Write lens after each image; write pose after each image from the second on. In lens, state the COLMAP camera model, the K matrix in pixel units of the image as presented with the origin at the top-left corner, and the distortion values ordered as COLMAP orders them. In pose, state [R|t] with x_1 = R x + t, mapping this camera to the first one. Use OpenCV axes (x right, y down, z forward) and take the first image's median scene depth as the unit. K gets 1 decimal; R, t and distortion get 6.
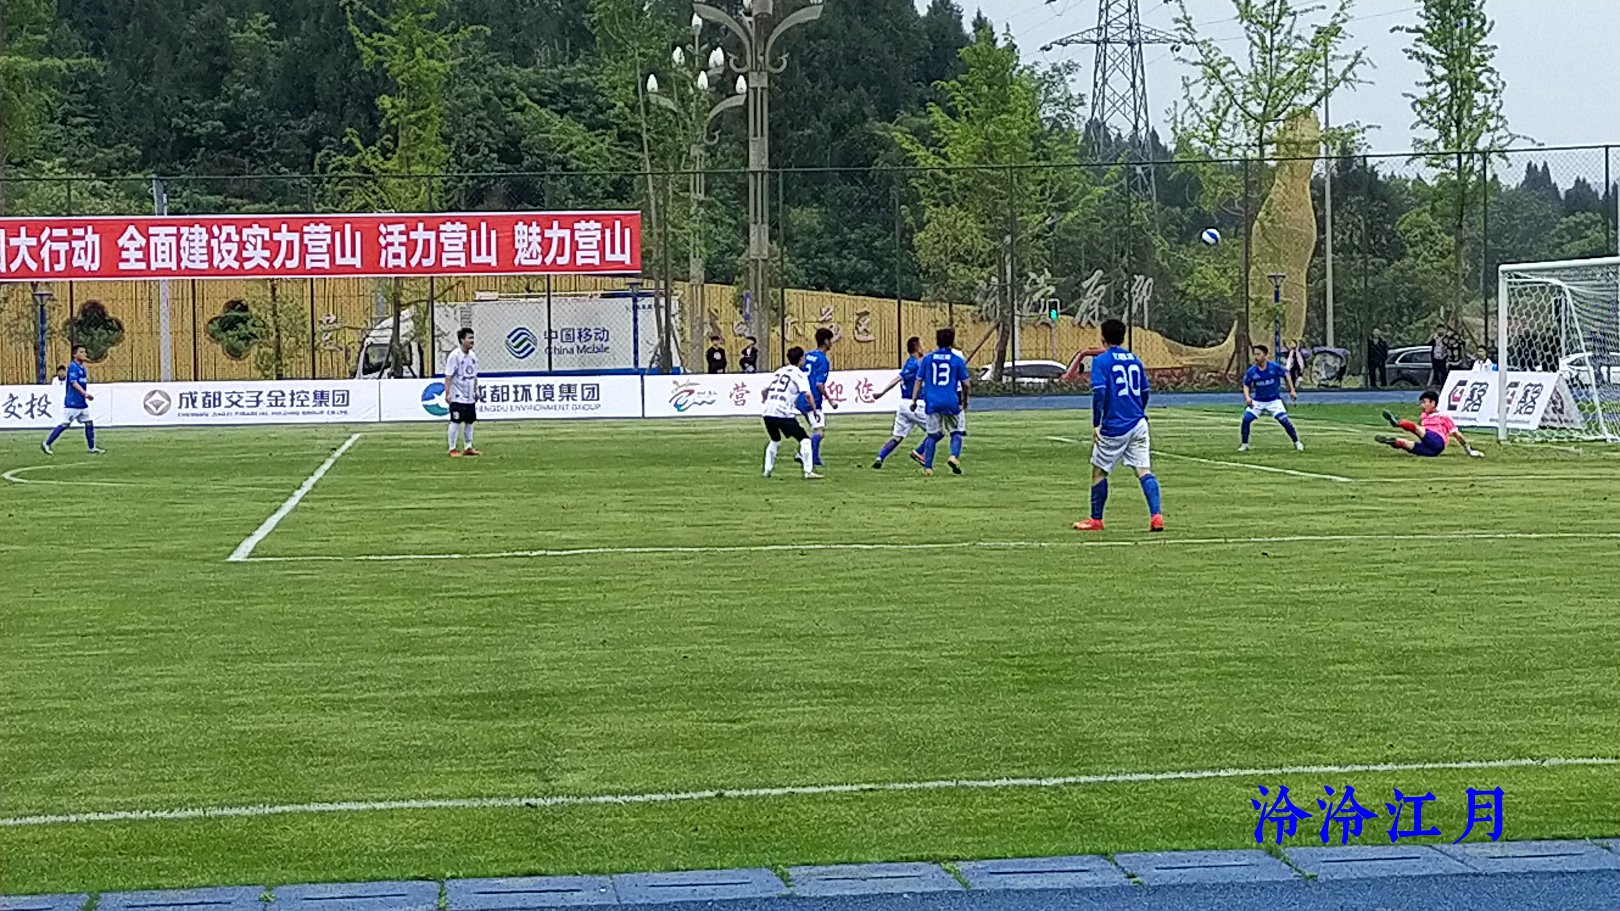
lens RADIAL K [[3702.1, 0, 868.1], [0, 3702.1, 460.2], [0, 0, 1]] dist [0.129364, 0.075637]
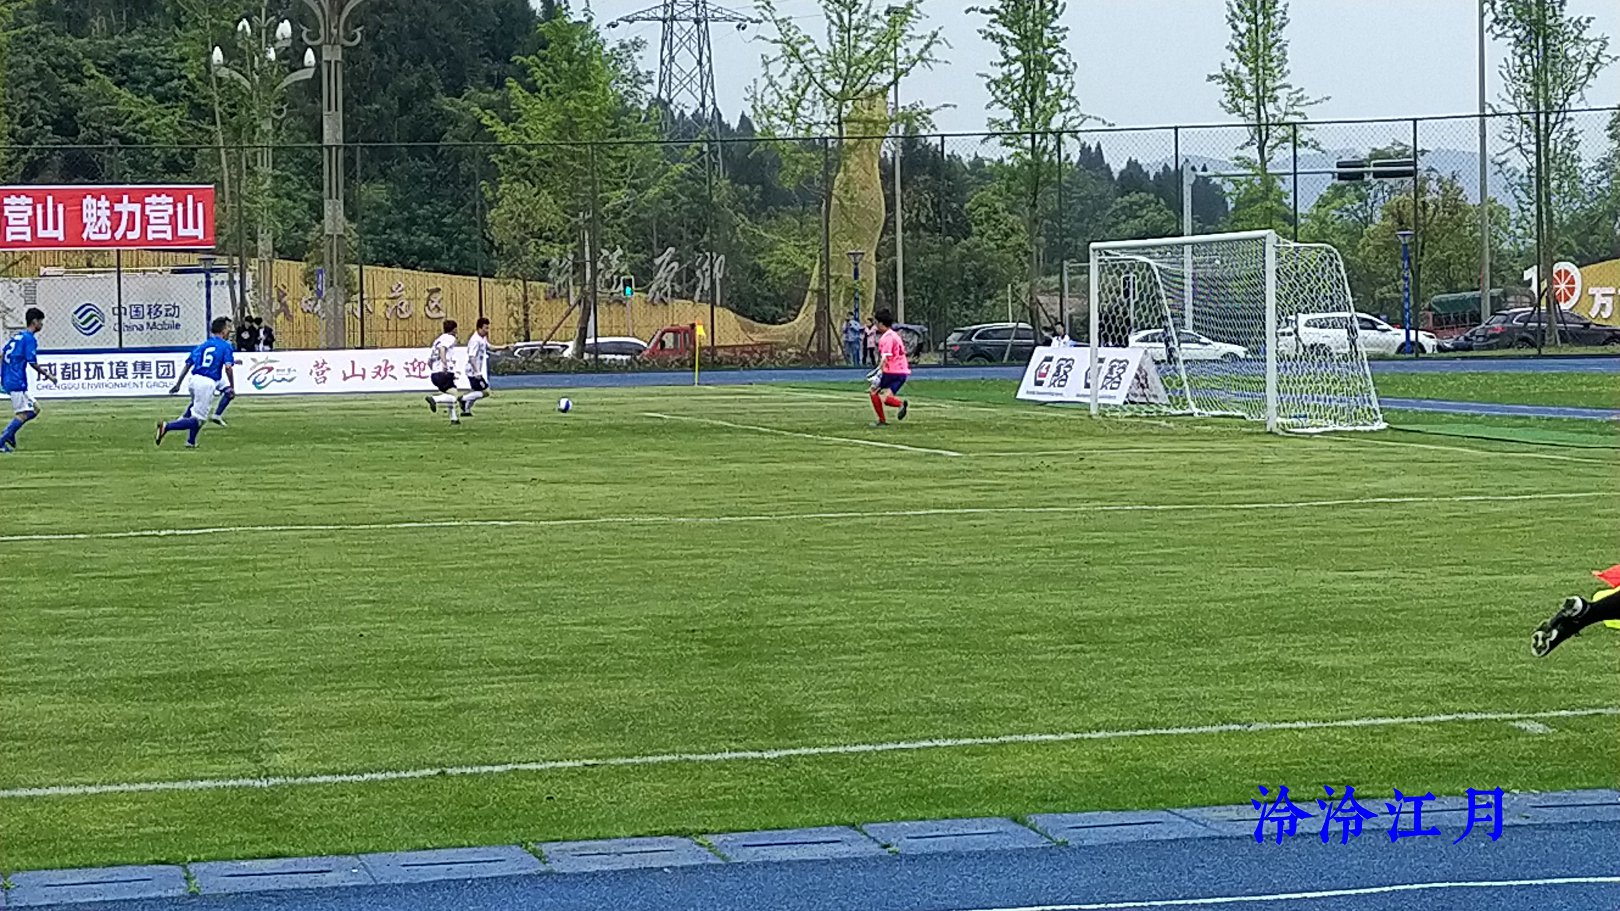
lens RADIAL K [[3695.4, 0, 870.8], [0, 3695.4, 458.0], [0, 0, 1]] dist [0.135775, -0.057282]
pose [[0.992786, -0.005070, 0.119796, -0.006687], [0.004403, 0.999973, 0.005834, 0.000154], [-0.119823, -0.005265, 0.992781, 0.000785]]
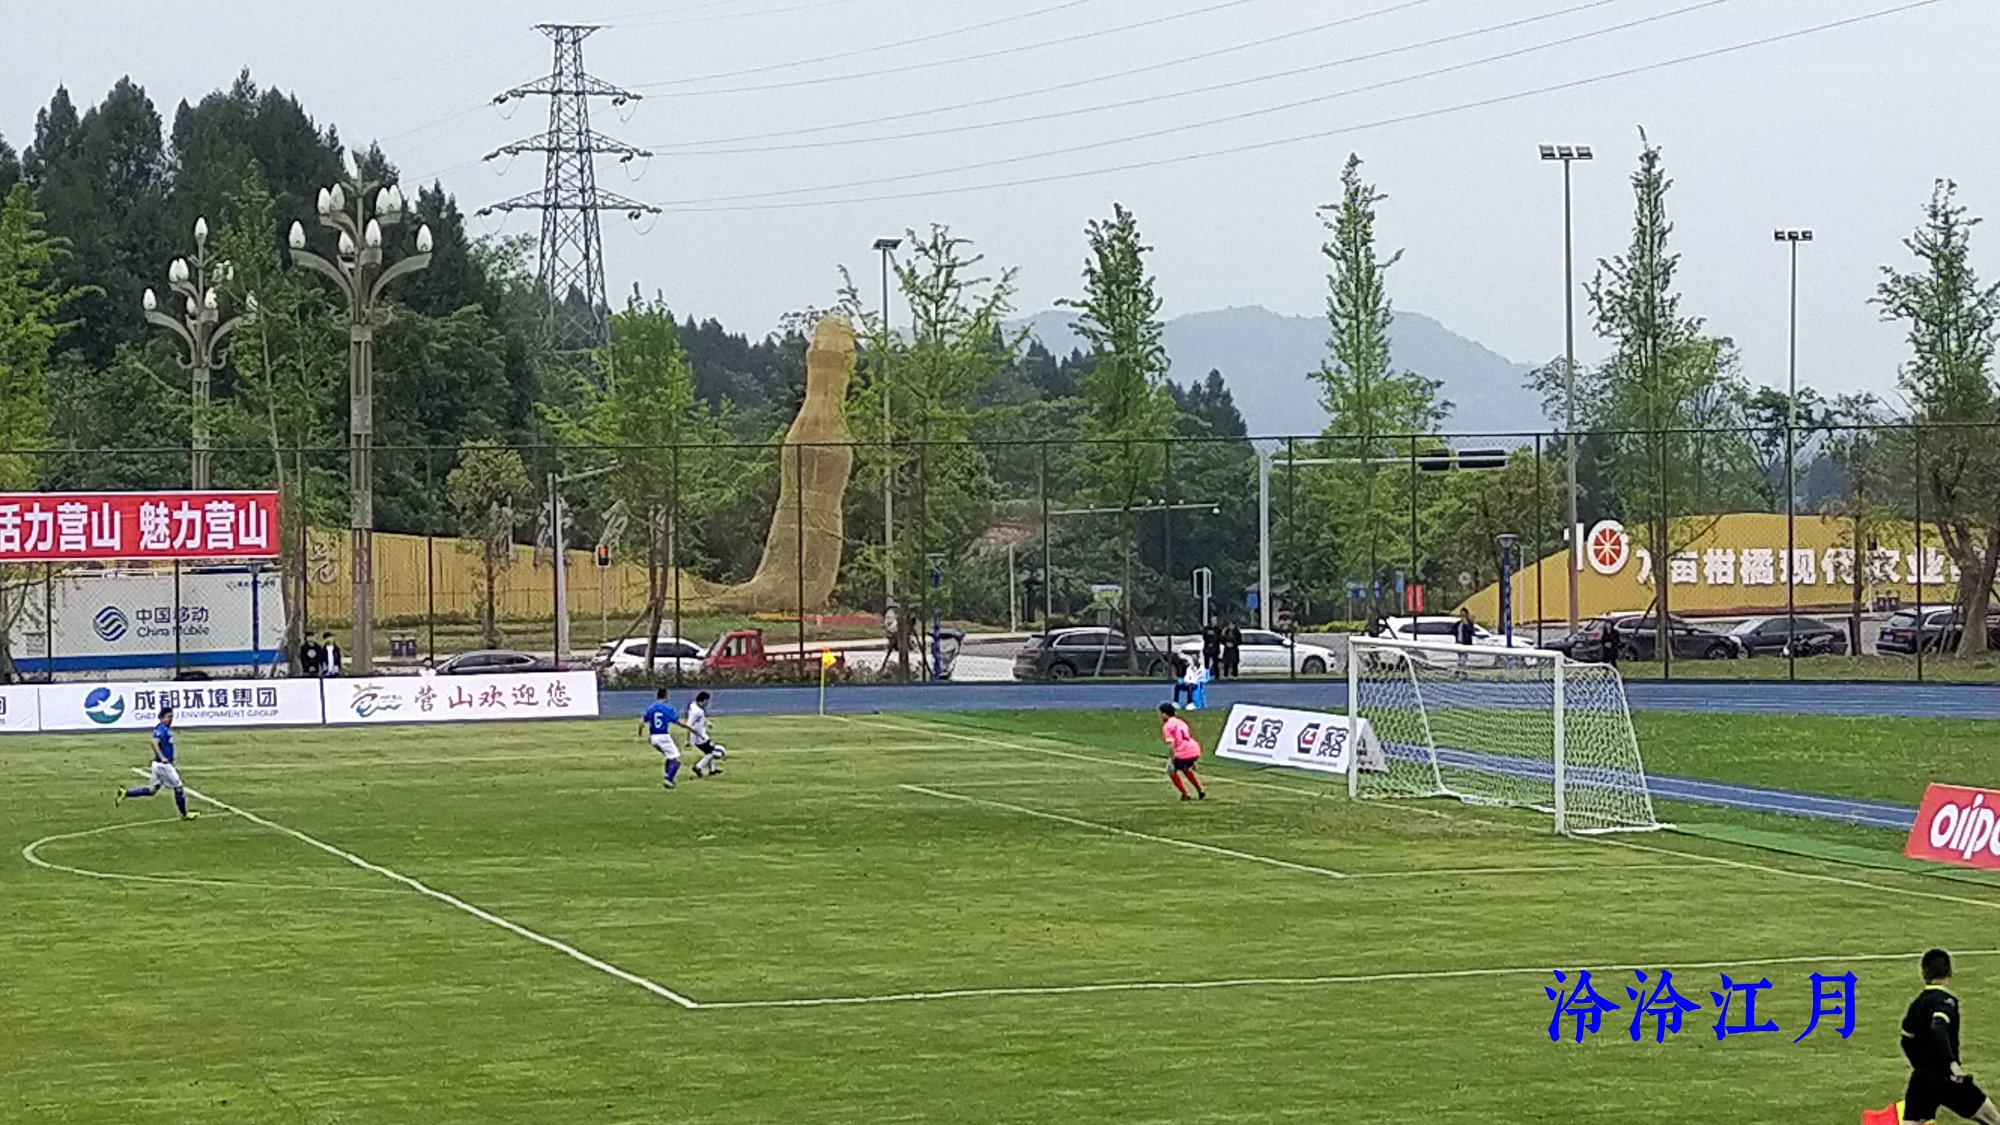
lens RADIAL K [[4698.2, 0, 1001.9], [0, 4698.2, 563.4], [0, 0, 1]] dist [0.148173, -0.470600]
pose [[0.979093, 0.001965, 0.203405, -0.122076], [0.000942, 0.999899, -0.014194, -0.031613], [-0.203412, 0.014089, 0.978992, -0.190067]]
